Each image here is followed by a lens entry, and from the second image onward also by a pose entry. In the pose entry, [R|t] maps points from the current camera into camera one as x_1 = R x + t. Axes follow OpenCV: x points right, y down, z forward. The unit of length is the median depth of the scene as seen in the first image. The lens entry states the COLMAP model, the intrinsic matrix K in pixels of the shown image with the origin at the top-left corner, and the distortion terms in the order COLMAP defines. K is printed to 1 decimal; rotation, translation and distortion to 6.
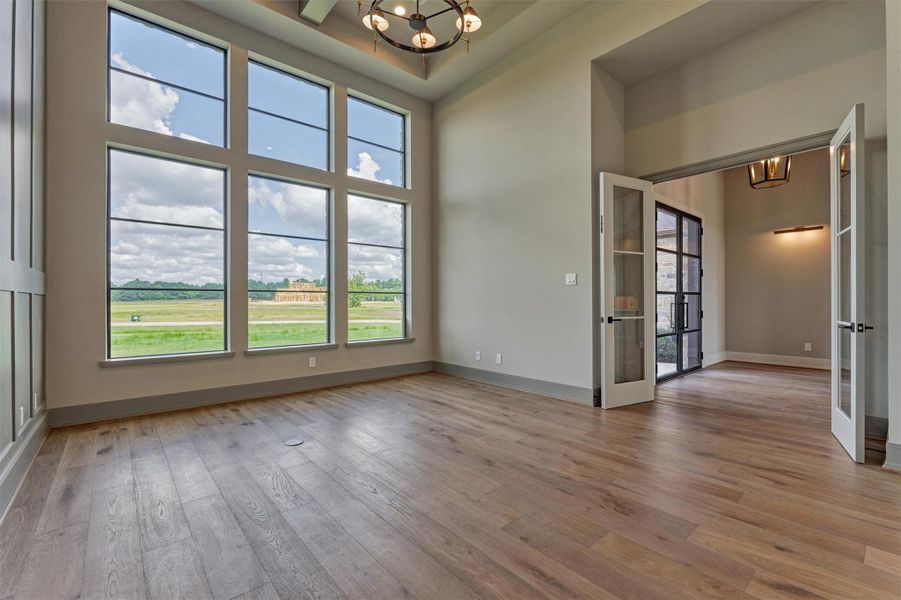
lens RADIAL K [[385.8, 0, 450.5], [0, 385.8, 300.0], [0, 0, 1]] dist [-0.000727, -0.000111]
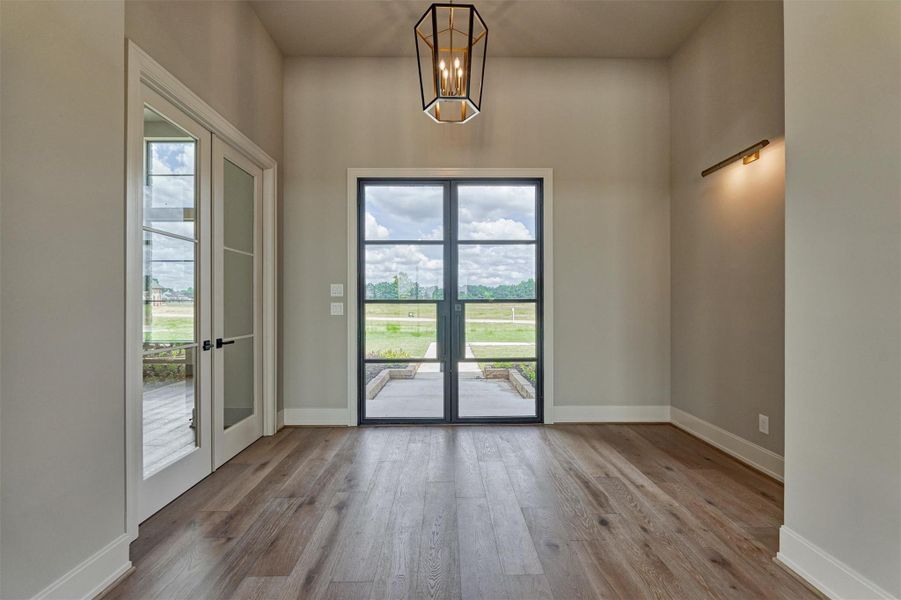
lens RADIAL K [[385.8, 0, 450.5], [0, 385.8, 300.0], [0, 0, 1]] dist [-0.000727, -0.000111]
pose [[0.845557, -0.009109, -0.533807, 0.288364], [0.009522, 0.999953, -0.001981, -0.005719], [0.533800, -0.003408, 0.845604, 0.153057]]
